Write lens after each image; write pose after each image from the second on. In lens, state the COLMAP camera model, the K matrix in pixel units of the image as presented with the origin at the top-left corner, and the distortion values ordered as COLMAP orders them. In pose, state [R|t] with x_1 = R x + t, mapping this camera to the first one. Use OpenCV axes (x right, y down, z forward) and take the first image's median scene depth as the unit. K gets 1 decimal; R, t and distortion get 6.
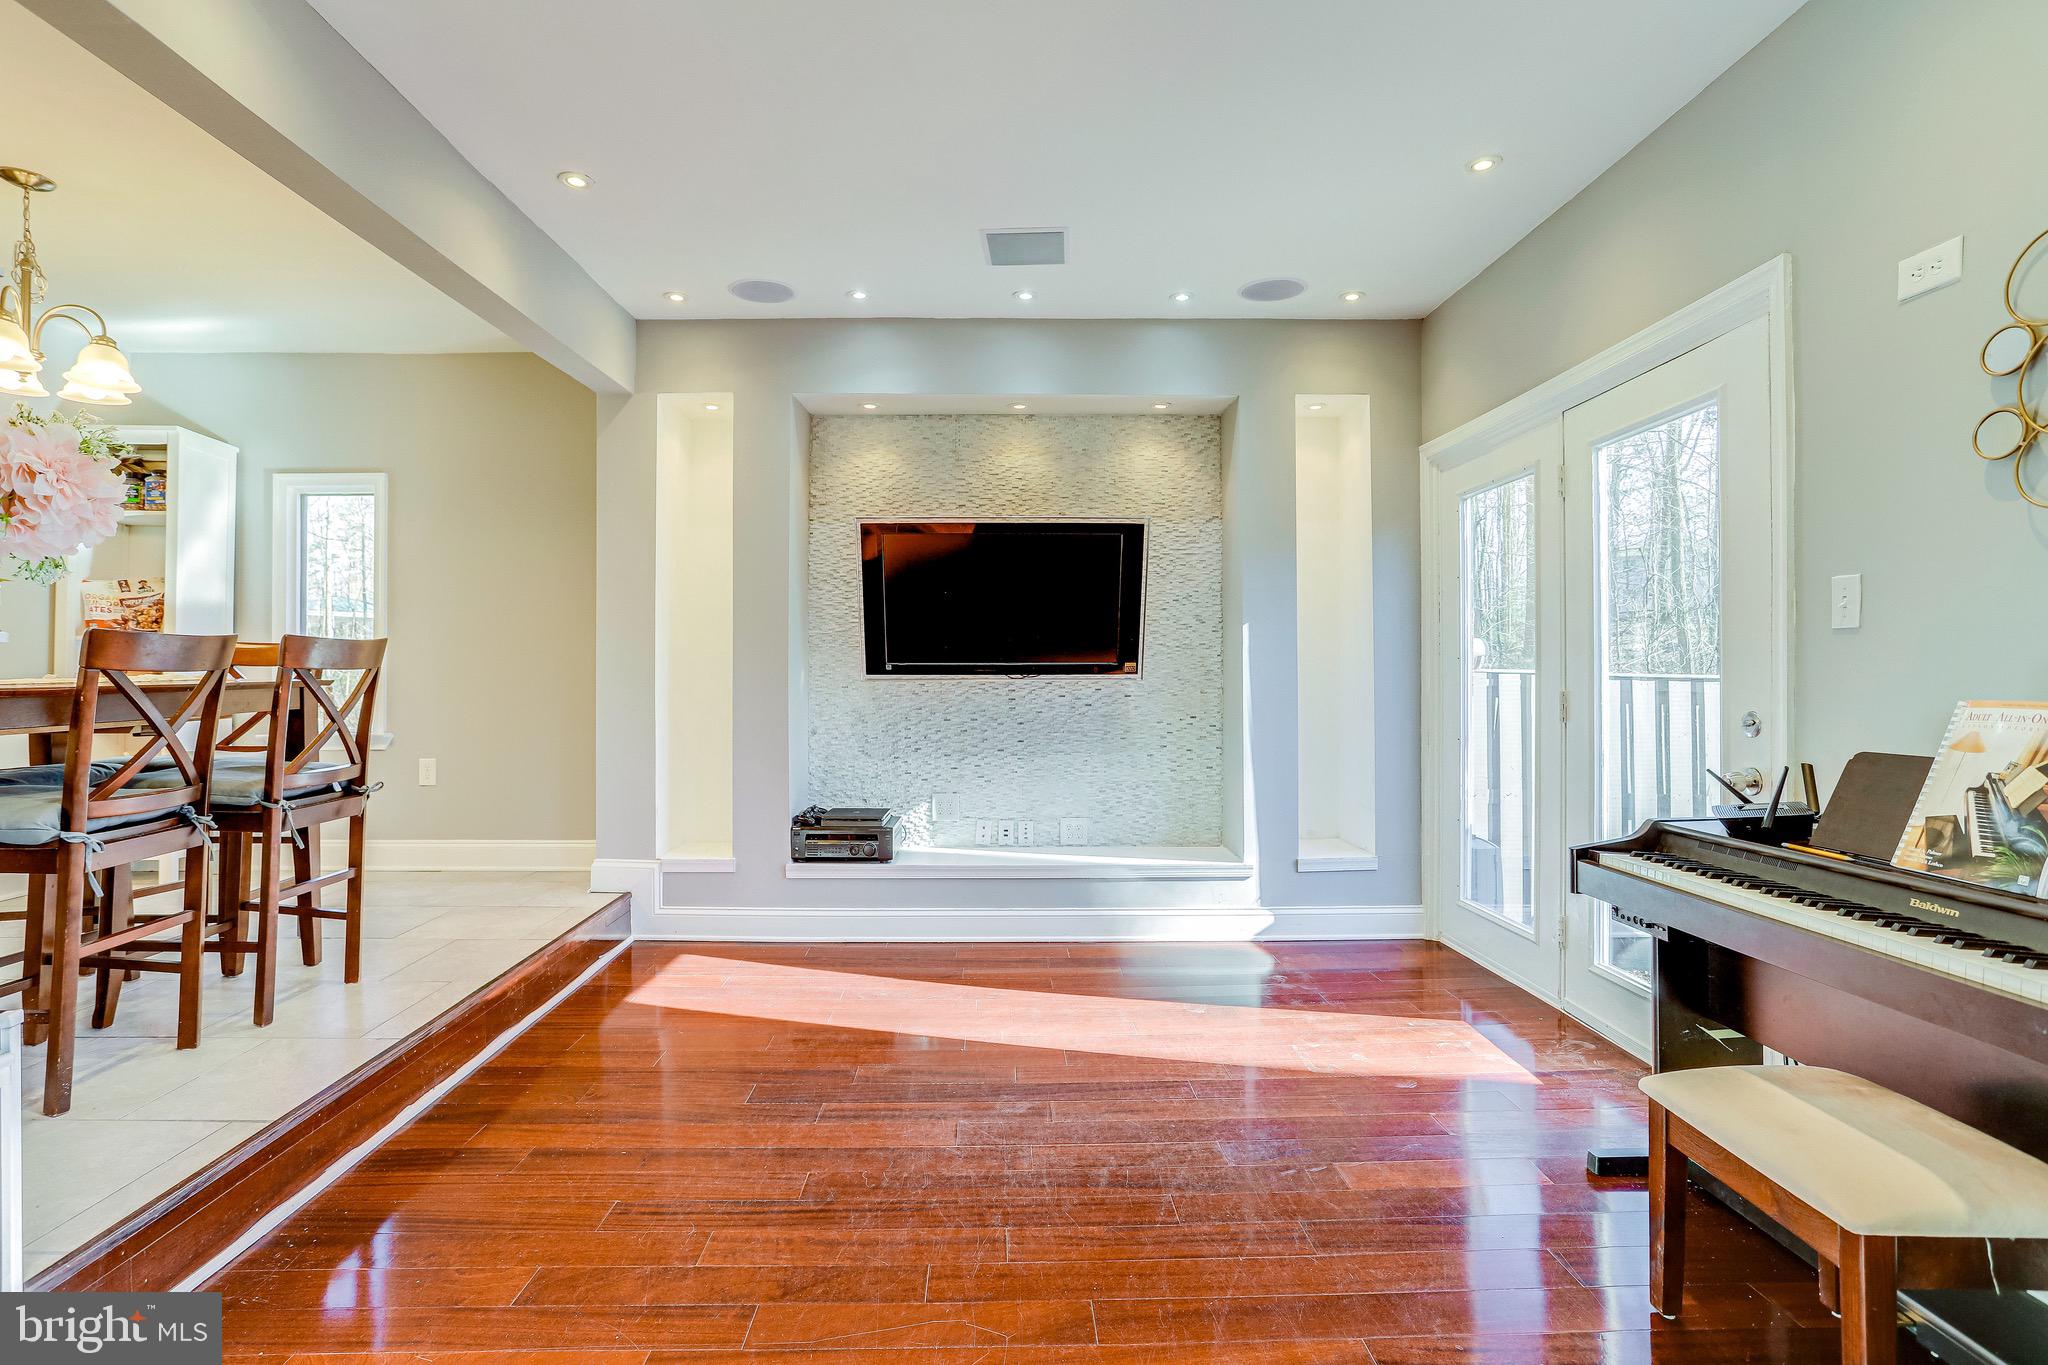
lens RADIAL K [[984.0, 0, 990.3], [0, 984.0, 677.7], [0, 0, 1]] dist [-0.036715, 0.019202]
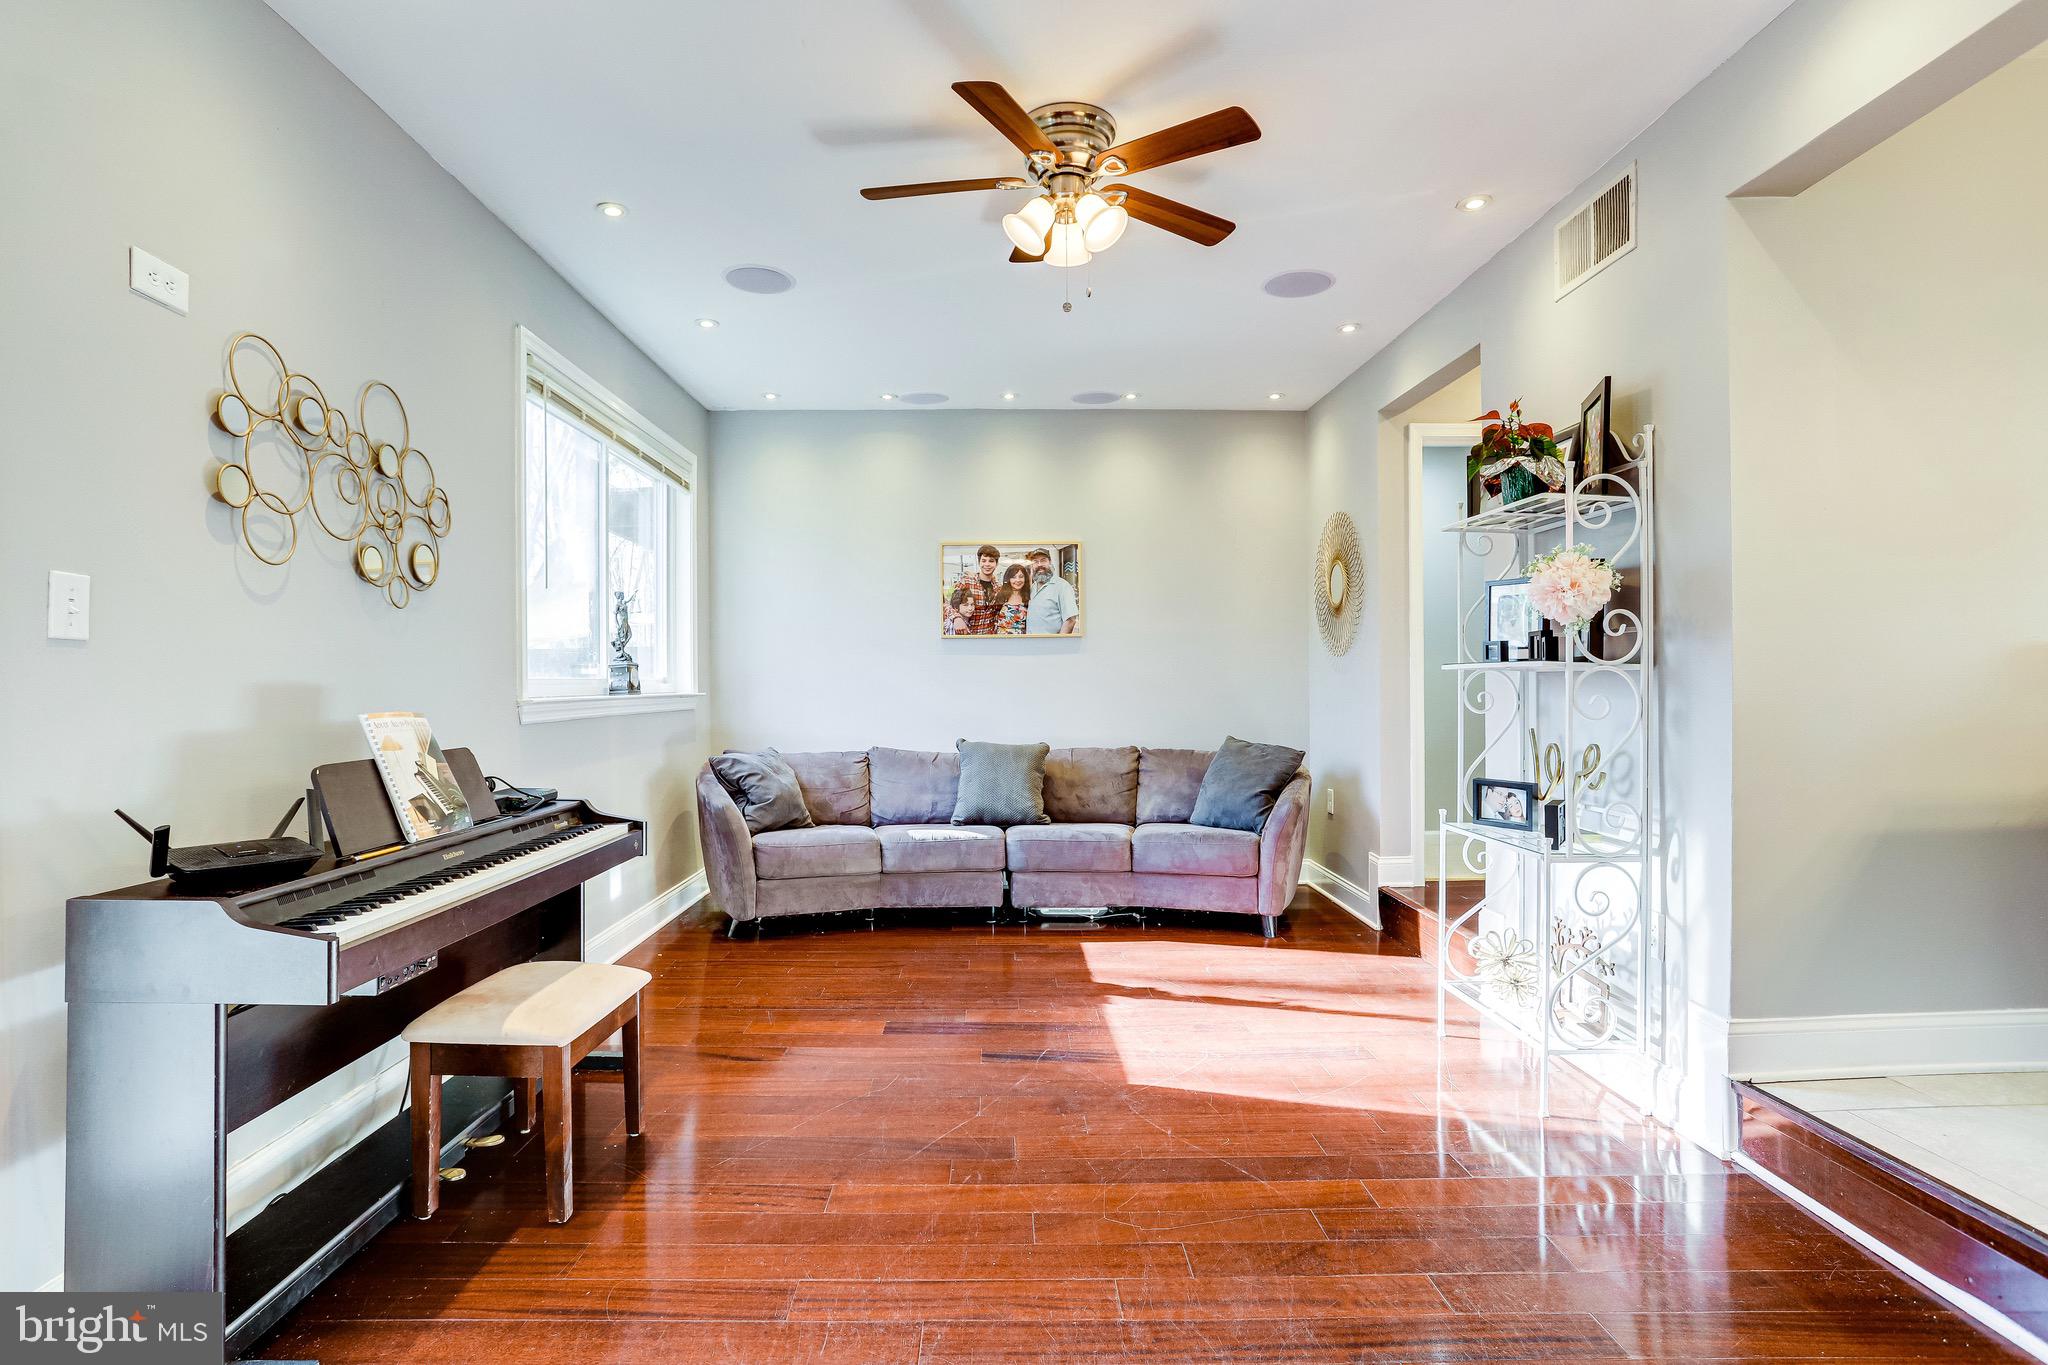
lens RADIAL K [[993.9, 0, 1016.1], [0, 993.9, 685.6], [0, 0, 1]] dist [-0.062739, 0.032896]
pose [[-0.999665, 0.012104, -0.022878, 0.093770], [0.012074, 0.999926, 0.001422, -0.003343], [0.022893, 0.001145, -0.999737, 1.395015]]
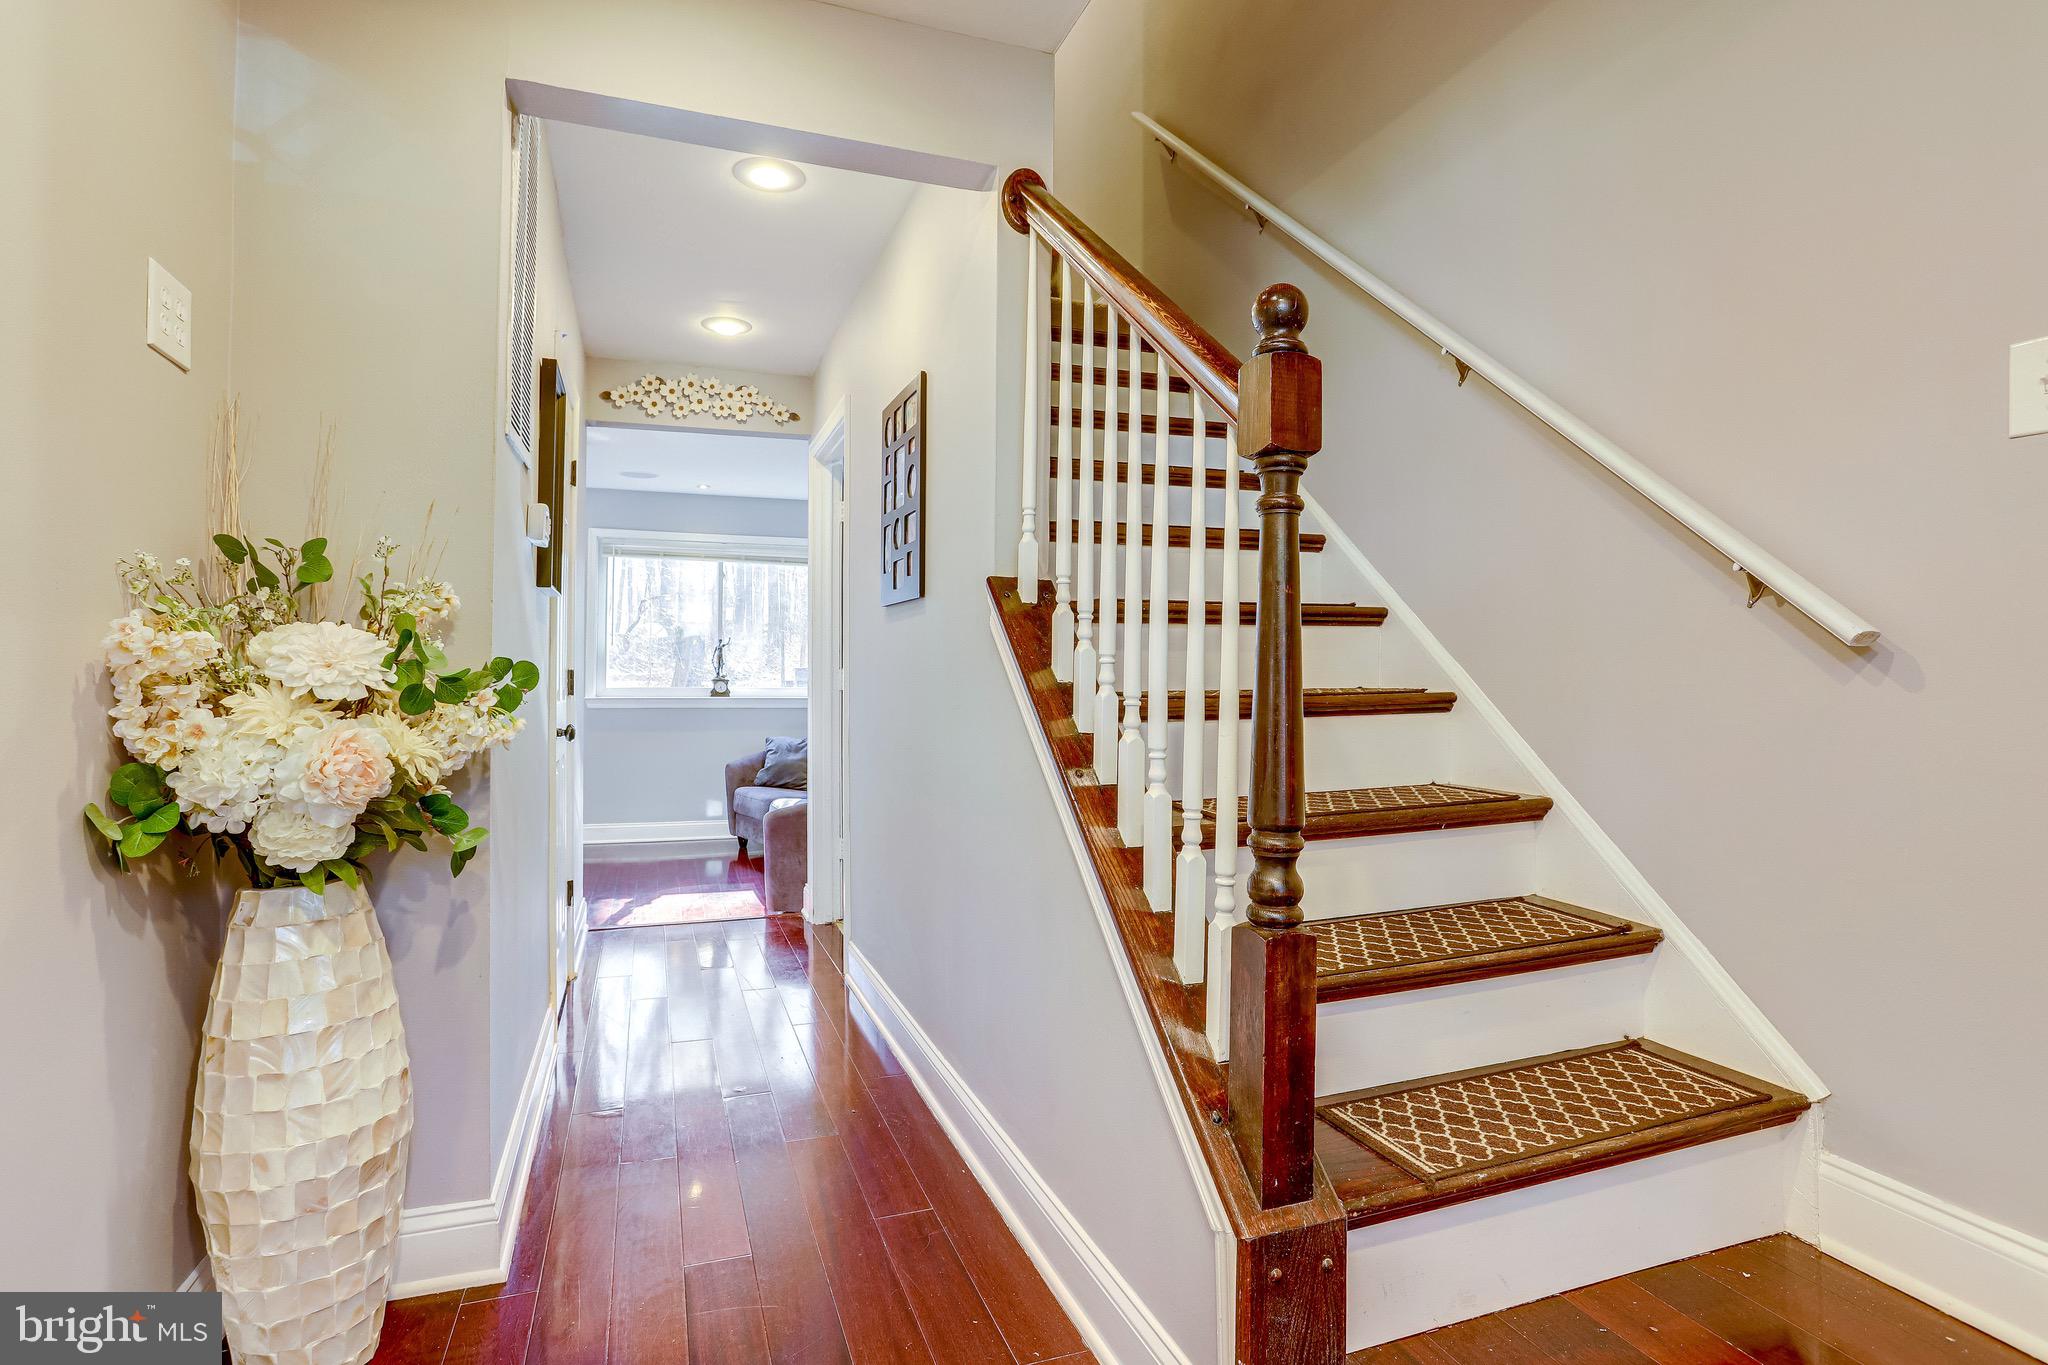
lens RADIAL K [[993.9, 0, 1016.1], [0, 993.9, 685.6], [0, 0, 1]] dist [-0.062739, 0.032896]
pose [[-0.323530, -0.000099, 0.946218, -2.253740], [-0.014433, 0.999884, -0.004830, -0.025331], [-0.946108, -0.015220, -0.323494, -0.061667]]
